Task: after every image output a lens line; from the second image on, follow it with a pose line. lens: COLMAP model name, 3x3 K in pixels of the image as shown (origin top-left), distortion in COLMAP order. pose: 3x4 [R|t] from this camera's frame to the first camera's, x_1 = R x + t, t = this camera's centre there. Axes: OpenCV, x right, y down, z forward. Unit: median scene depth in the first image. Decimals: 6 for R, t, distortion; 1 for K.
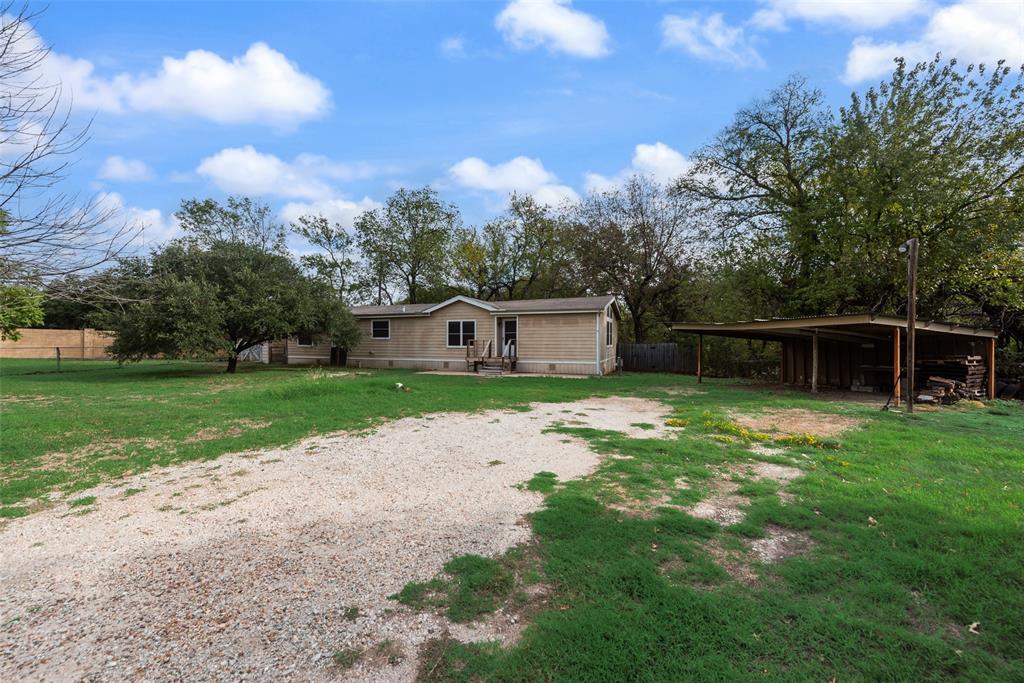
lens RADIAL K [[406.4, 0, 513.6], [0, 406.4, 341.1], [0, 0, 1]] dist [0.000880, 0.000138]
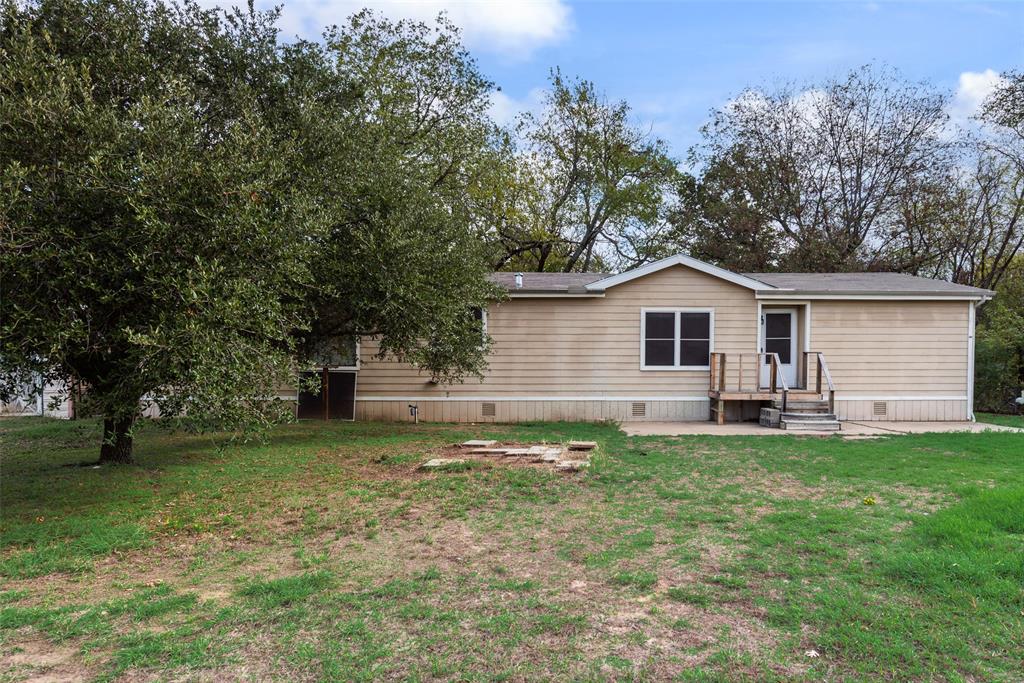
lens RADIAL K [[599.0, 0, 511.5], [0, 599.0, 343.5], [0, 0, 1]] dist [0.000703, -0.000212]
pose [[0.924130, 0.001642, 0.382075, -2.063634], [-0.002384, 0.999996, 0.001469, -0.051068], [-0.382071, -0.002268, 0.924130, 1.713467]]
